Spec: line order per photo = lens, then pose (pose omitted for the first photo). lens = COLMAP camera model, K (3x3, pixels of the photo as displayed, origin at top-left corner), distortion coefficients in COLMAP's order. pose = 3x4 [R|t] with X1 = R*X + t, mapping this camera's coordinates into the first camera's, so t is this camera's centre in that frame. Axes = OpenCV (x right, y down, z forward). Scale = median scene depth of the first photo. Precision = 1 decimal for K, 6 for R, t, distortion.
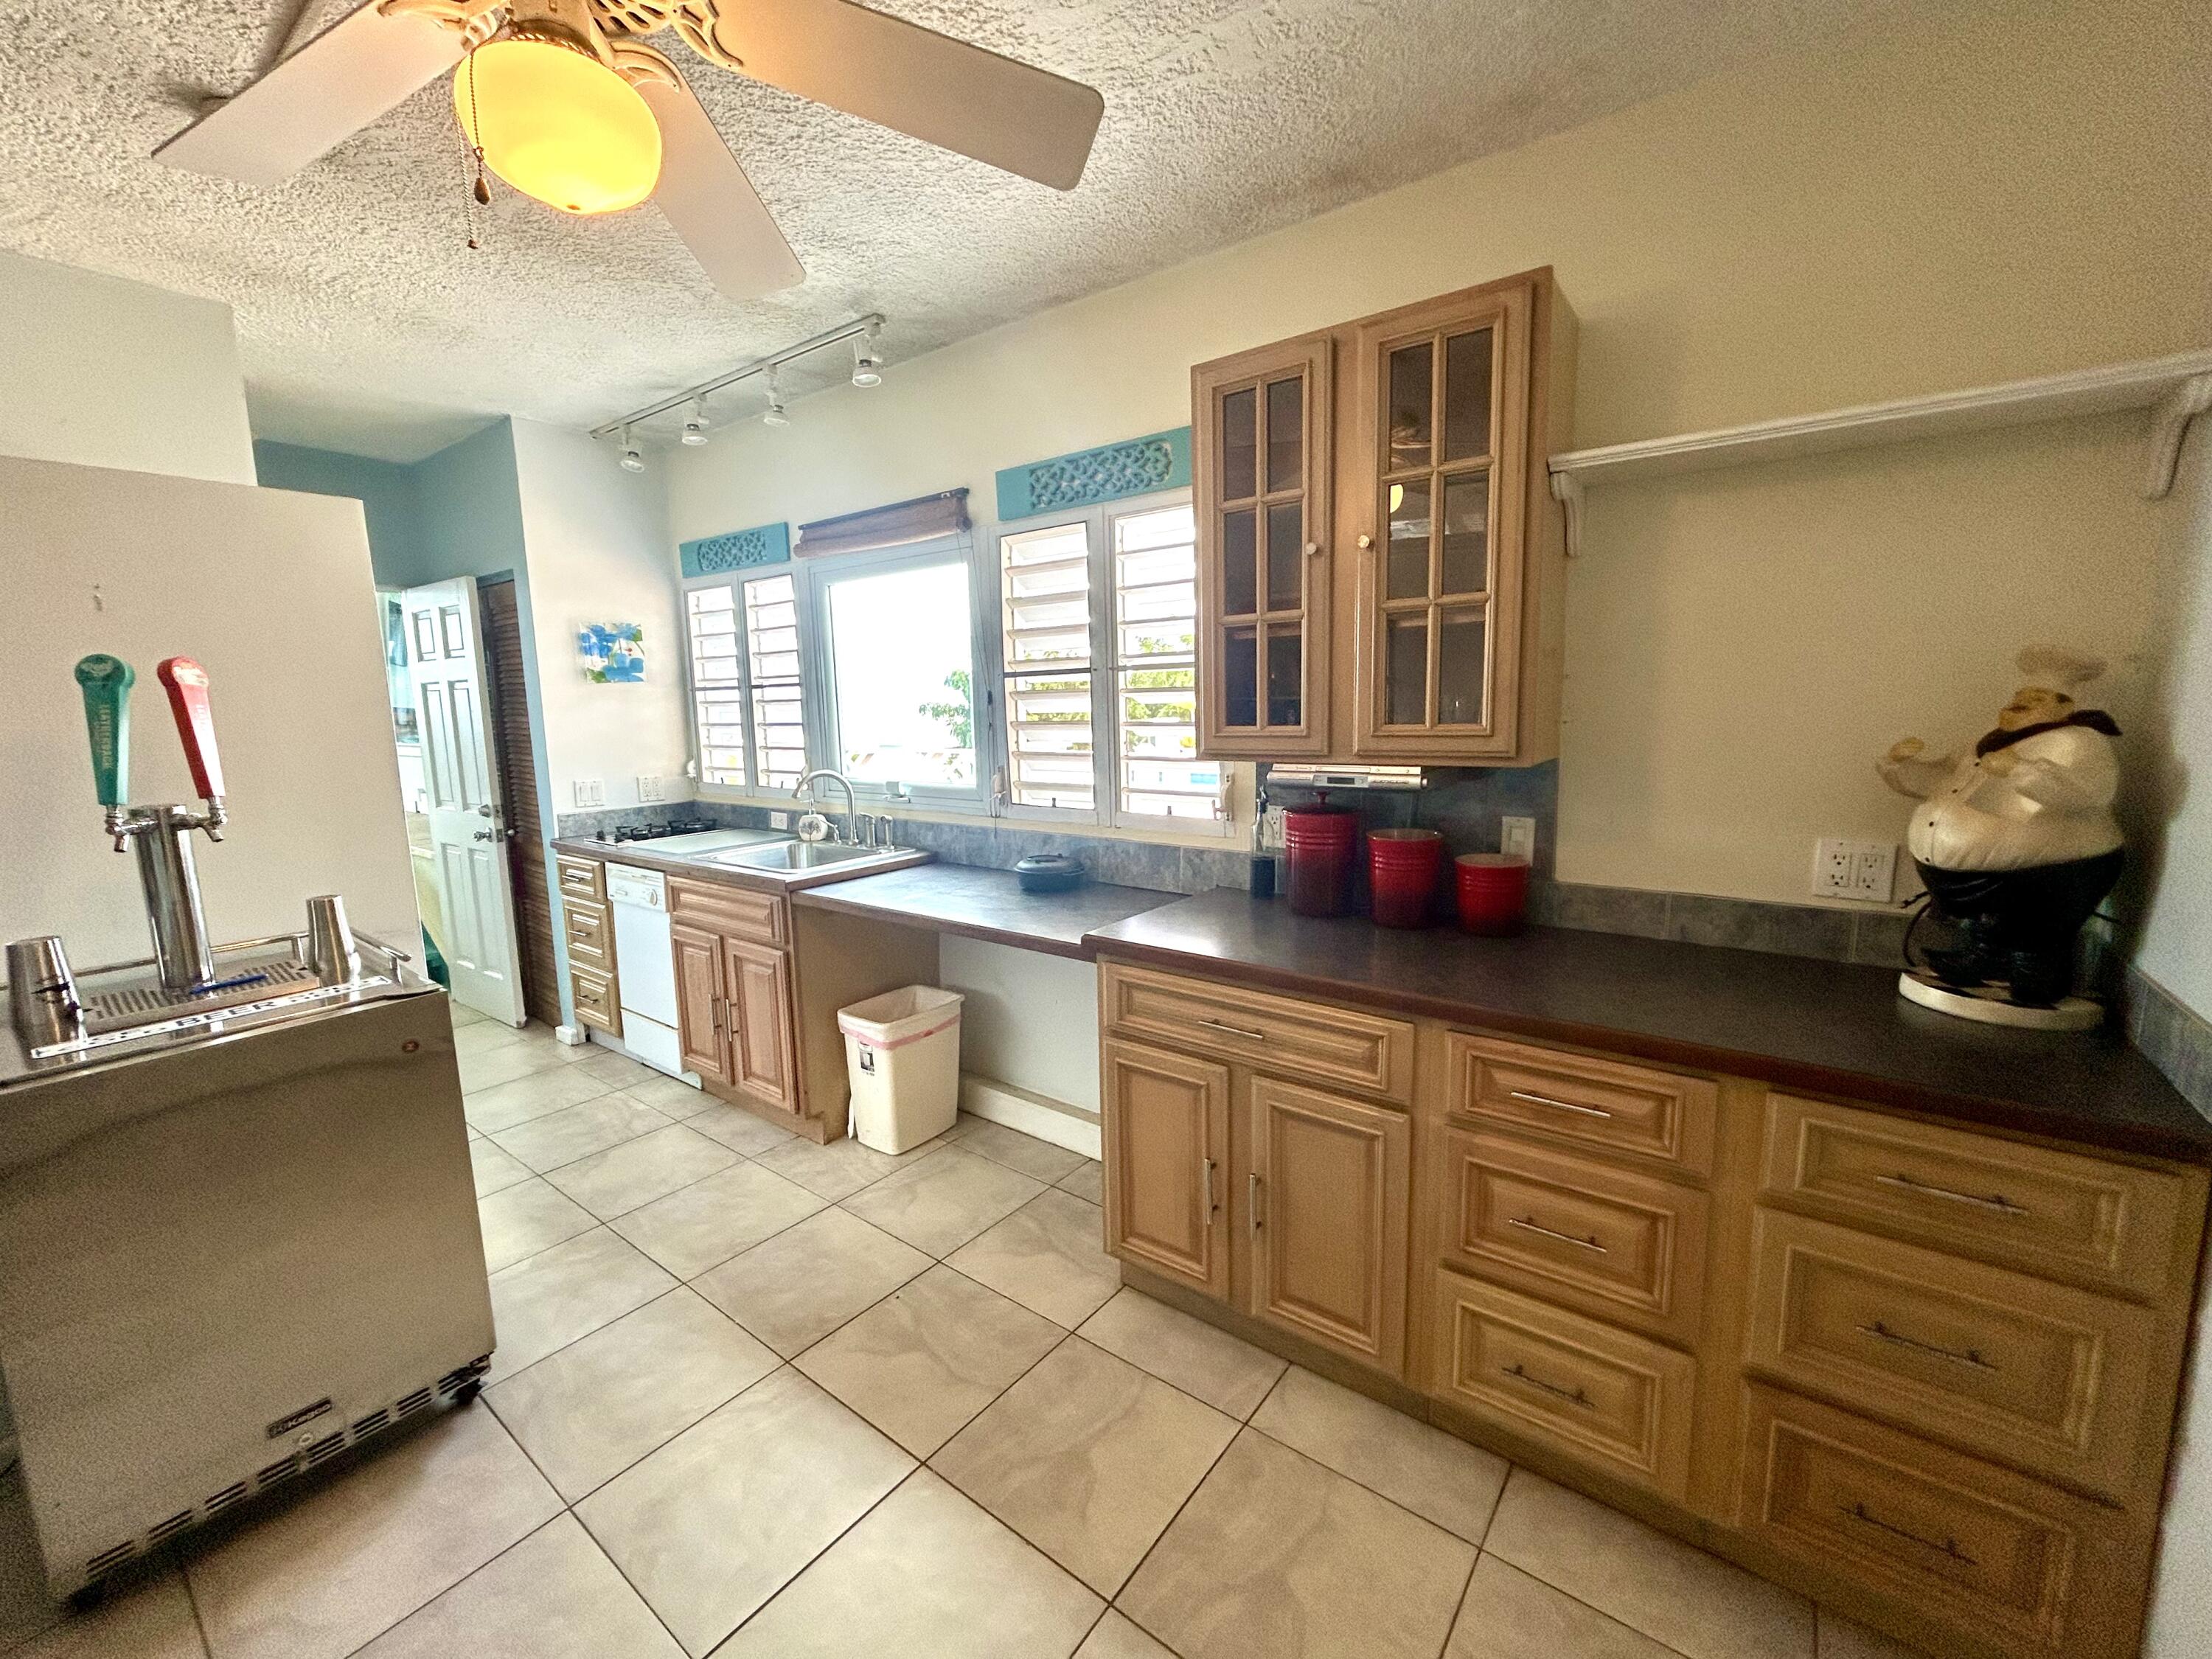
lens RADIAL K [[896.7, 0, 1098.6], [0, 896.7, 823.6], [0, 0, 1]] dist [-0.002900, -0.000362]
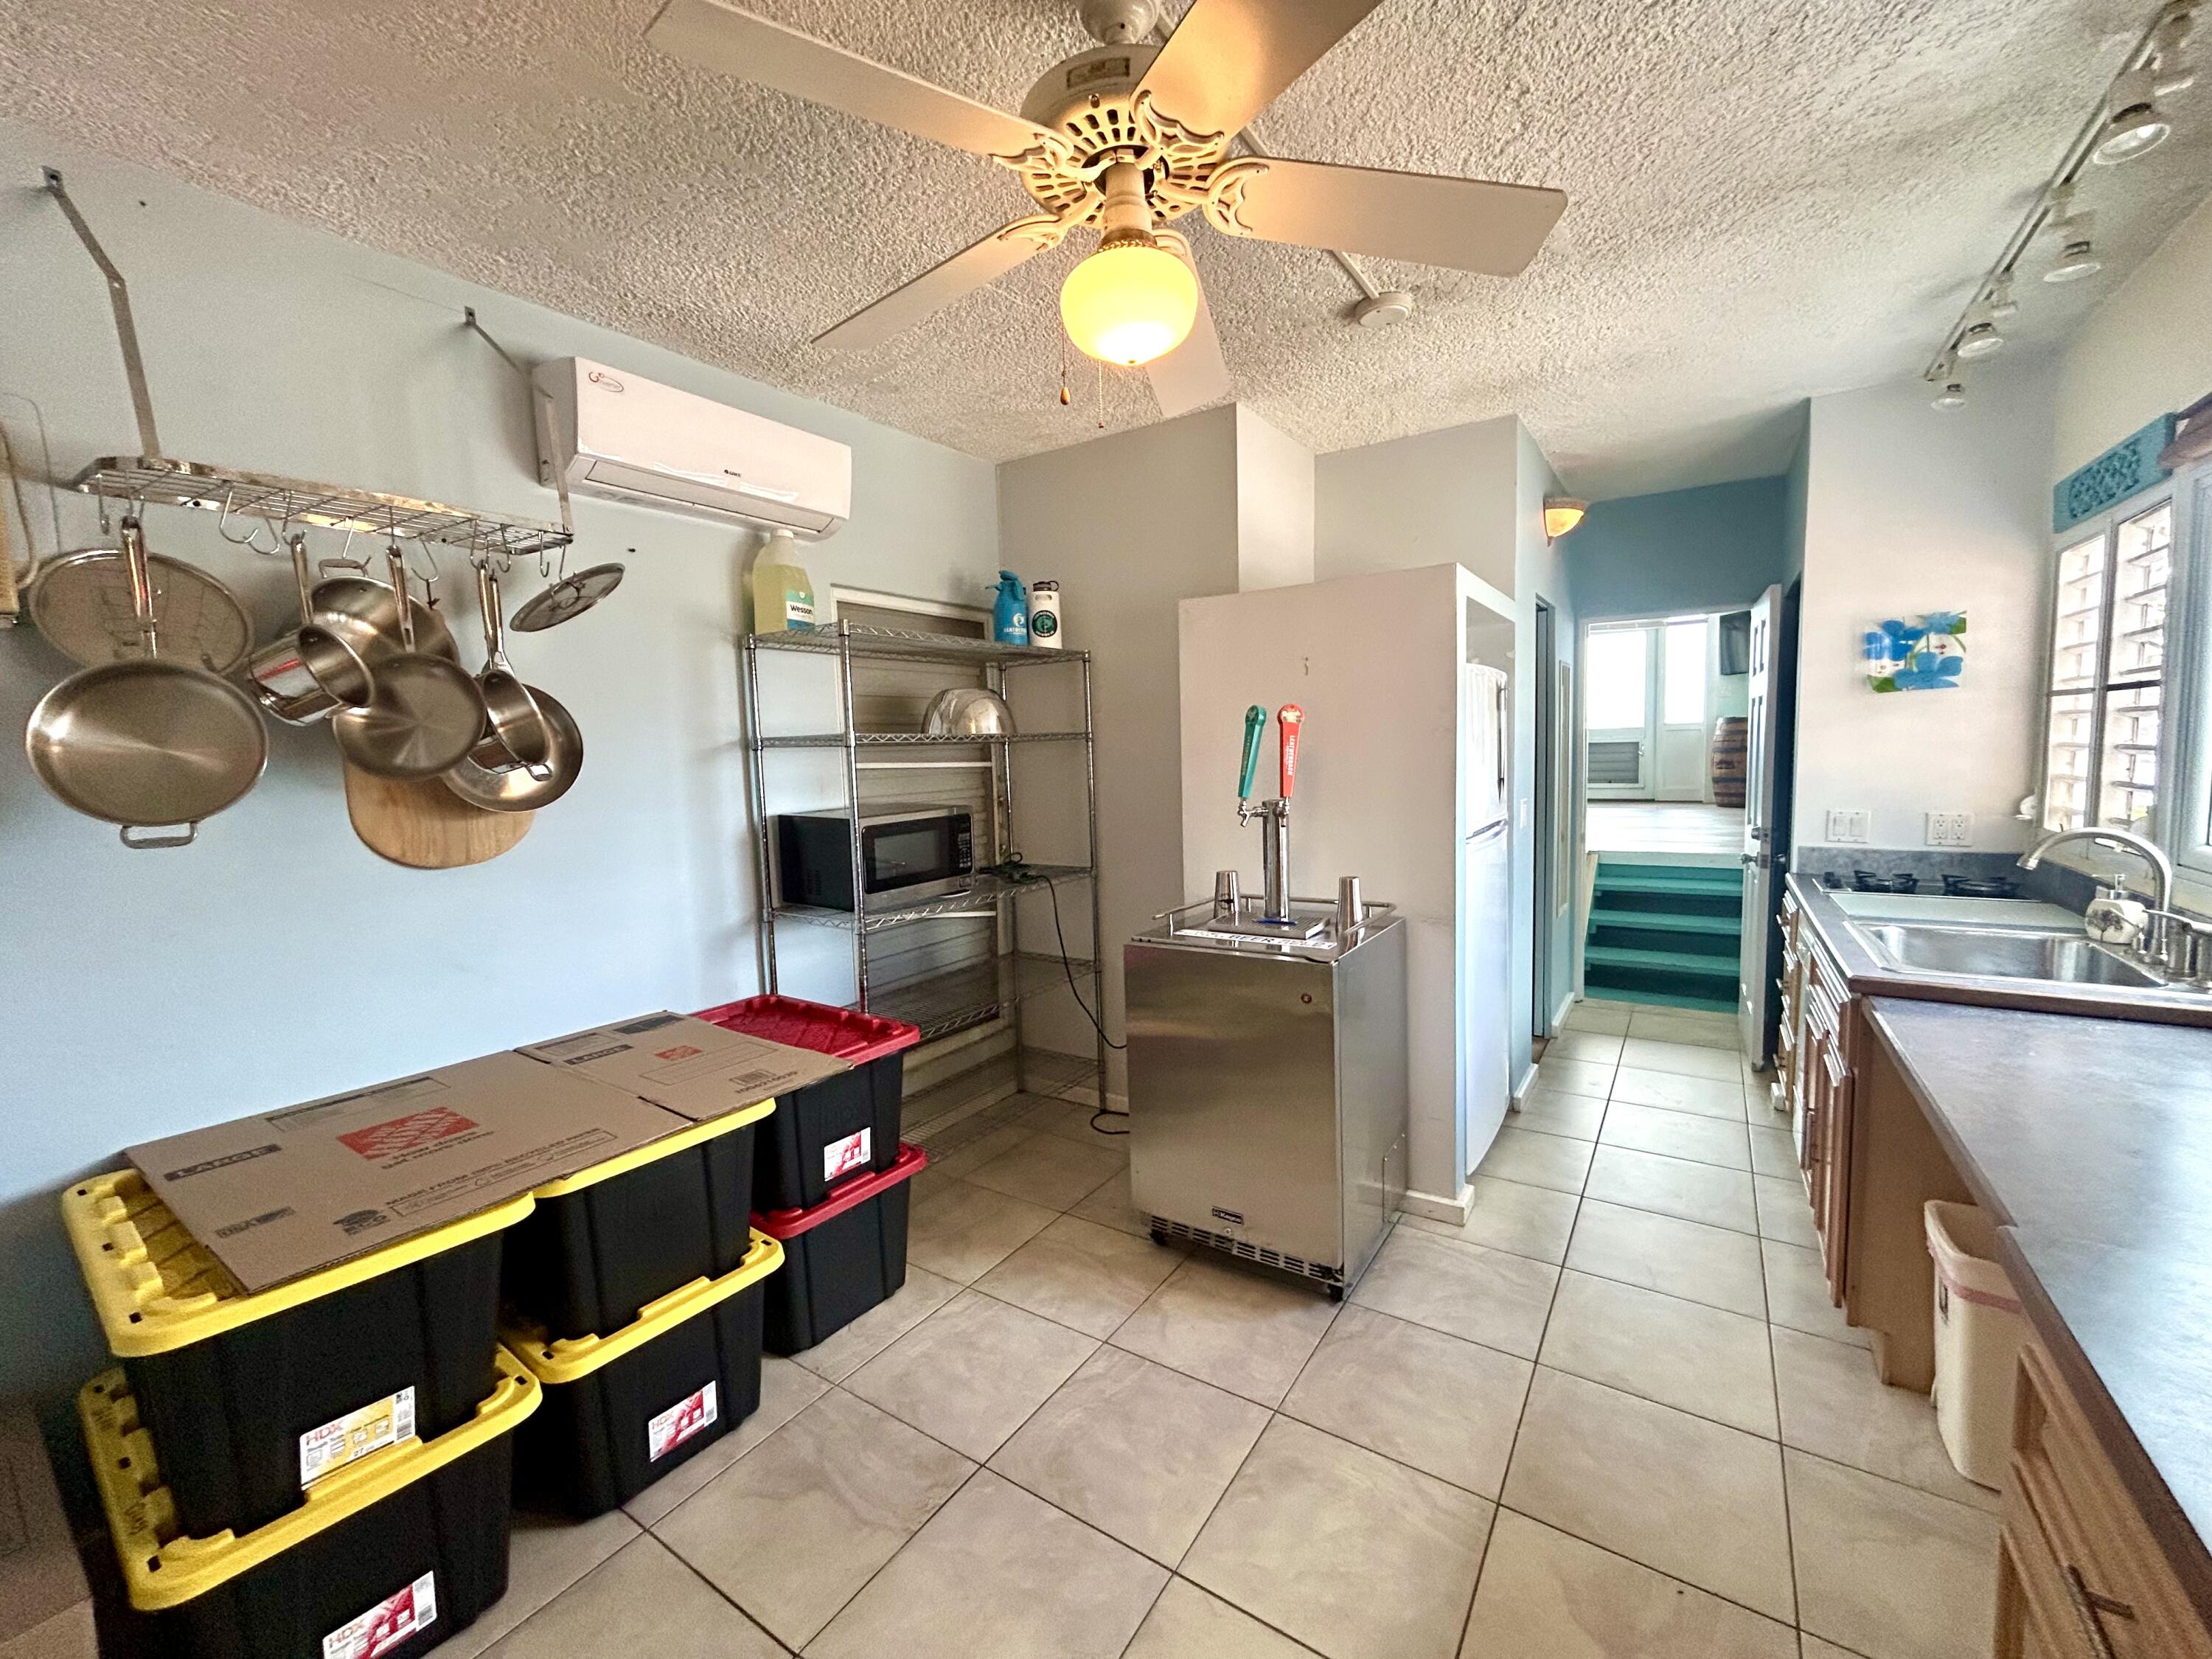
lens RADIAL K [[896.7, 0, 1098.6], [0, 896.7, 823.6], [0, 0, 1]] dist [-0.002900, -0.000362]
pose [[0.069504, 0.105153, -0.992024, 0.387175], [-0.108717, 0.989305, 0.097248, -0.078344], [0.991640, 0.101091, 0.080192, 0.464228]]
